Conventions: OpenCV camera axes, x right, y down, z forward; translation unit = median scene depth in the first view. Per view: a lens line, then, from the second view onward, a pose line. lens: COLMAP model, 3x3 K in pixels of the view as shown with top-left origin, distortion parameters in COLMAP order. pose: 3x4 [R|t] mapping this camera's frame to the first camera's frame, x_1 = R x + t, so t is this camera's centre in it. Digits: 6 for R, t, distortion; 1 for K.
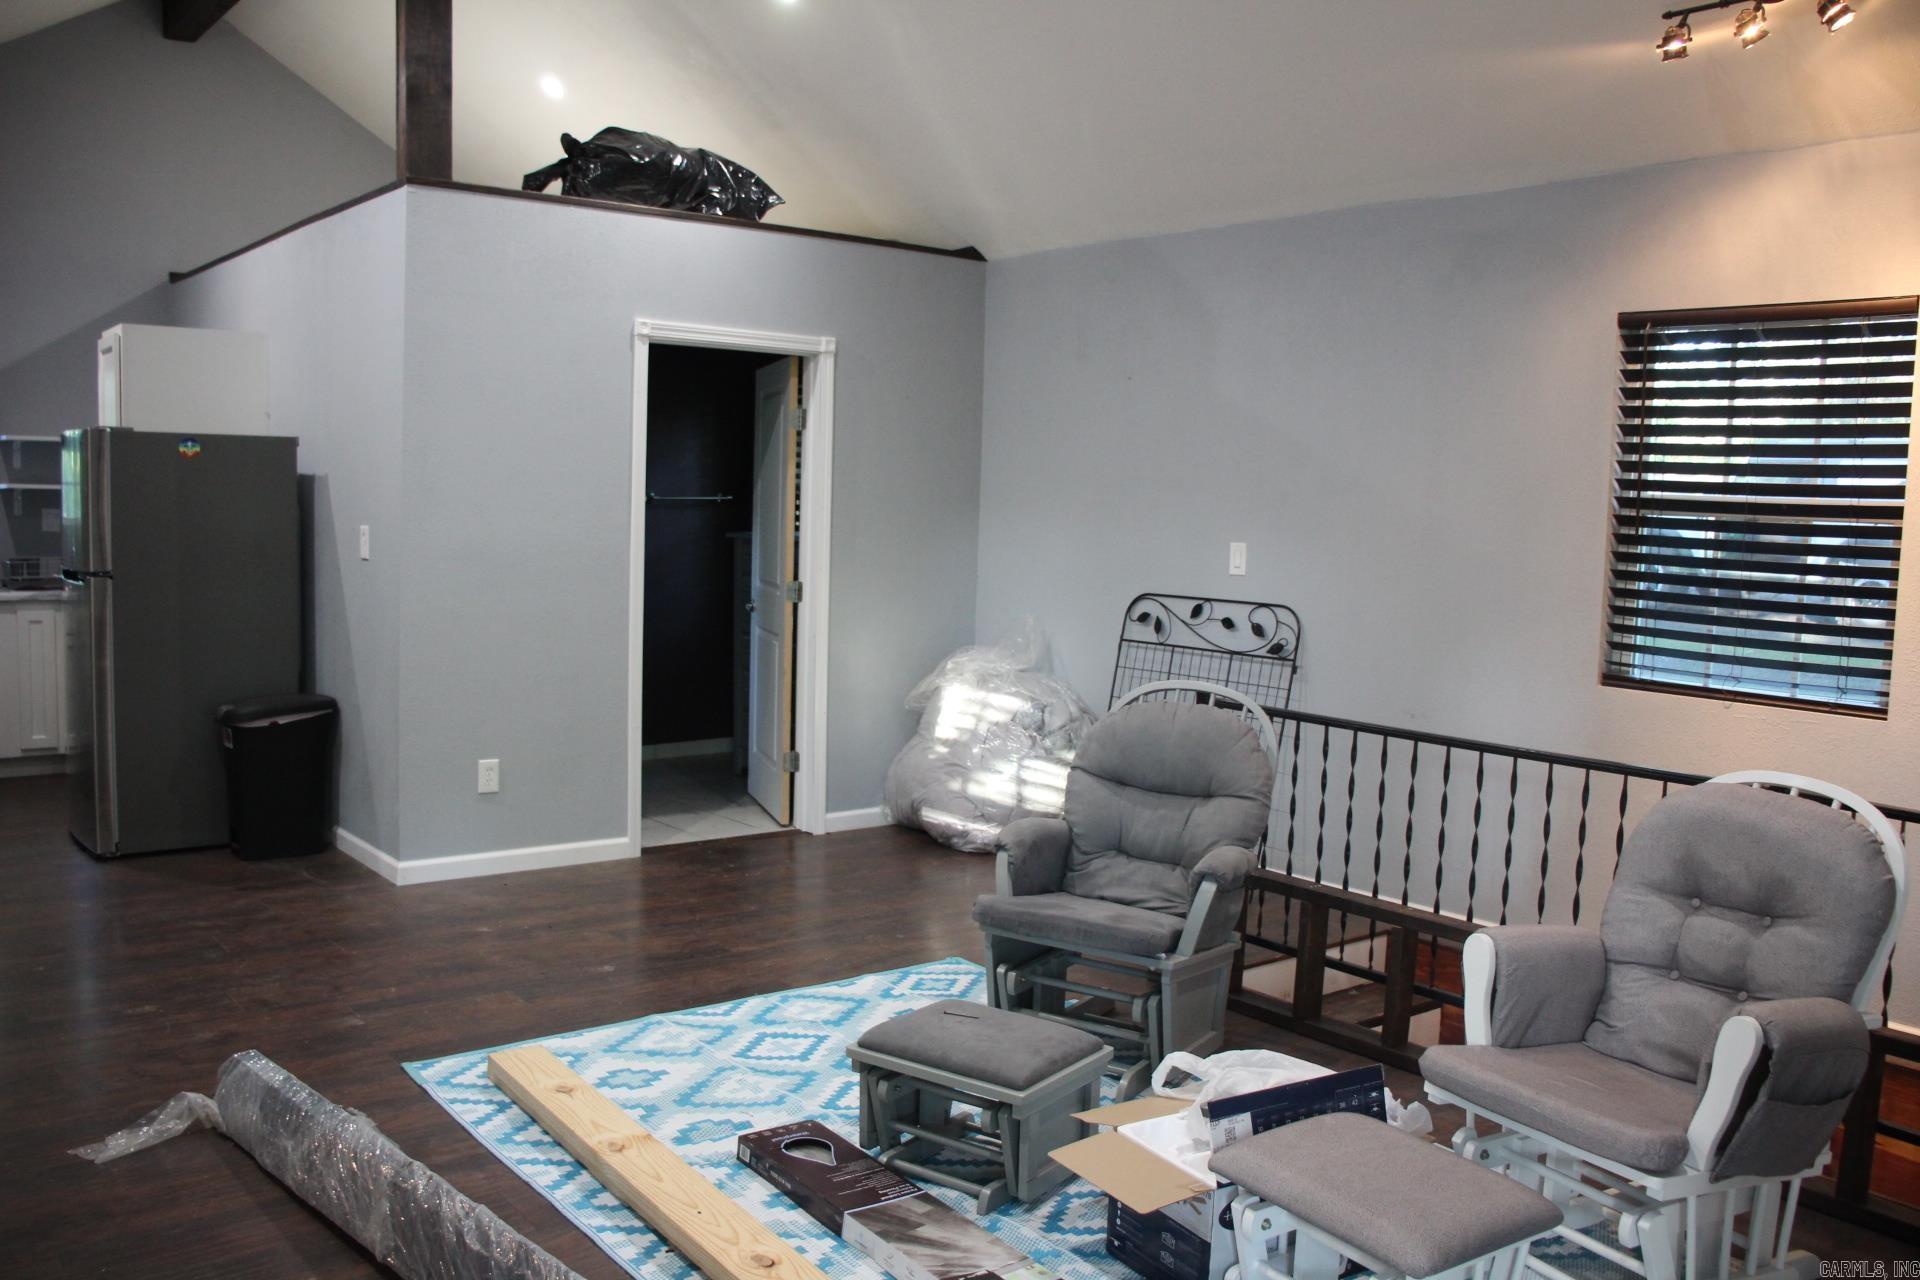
lens RADIAL K [[1590.7, 0, 960.0], [0, 1590.7, 640.0], [0, 0, 1]] dist [-0.169548, 0.136976]
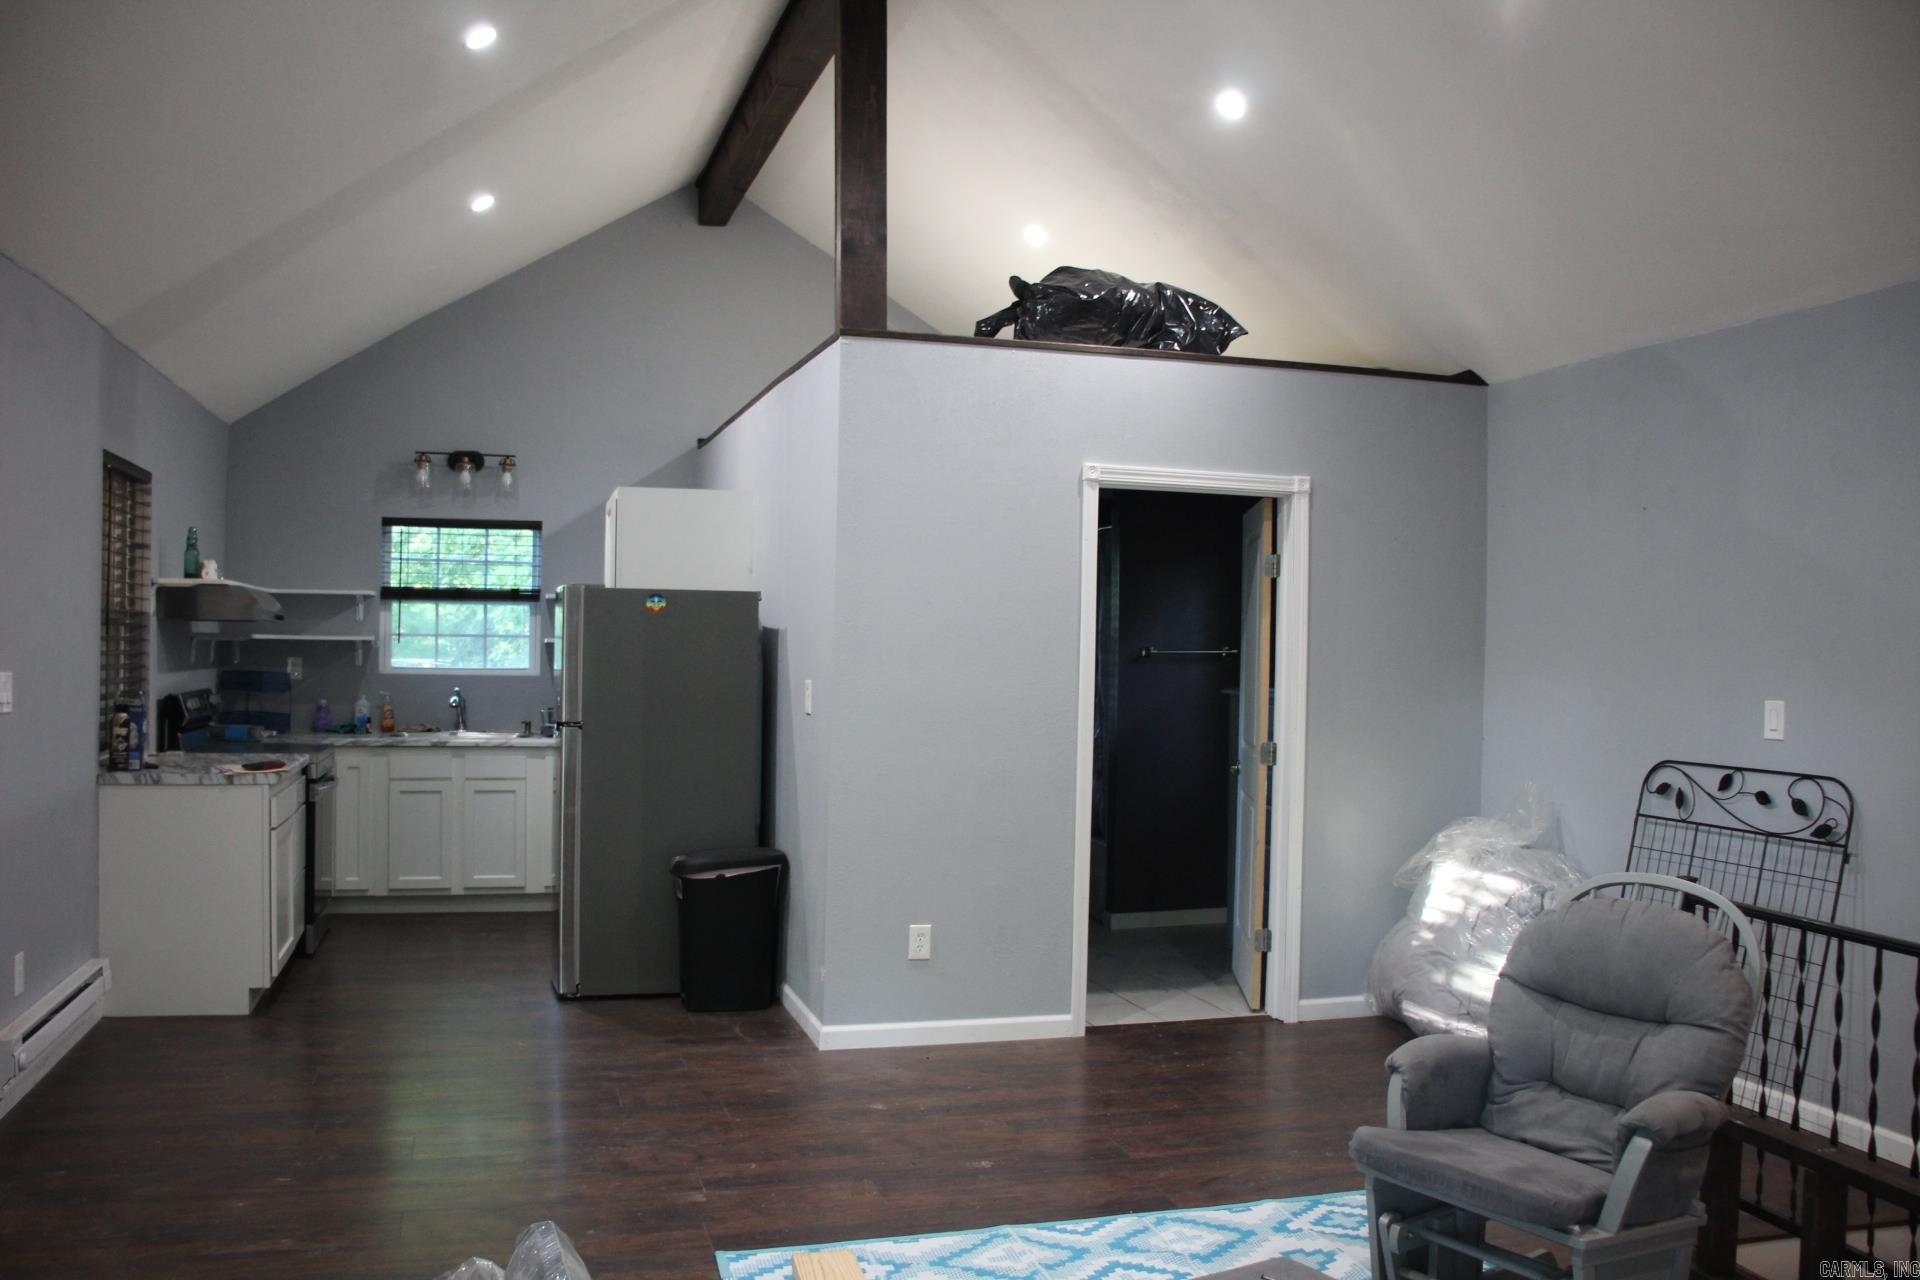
lens RADIAL K [[1590.7, 0, 960.0], [0, 1590.7, 640.0], [0, 0, 1]] dist [-0.169548, 0.136976]
pose [[0.924688, -0.010412, -0.380583, 0.087780], [-0.026607, 0.995415, -0.091880, -0.008180], [0.379795, 0.095087, 0.920171, 0.099935]]
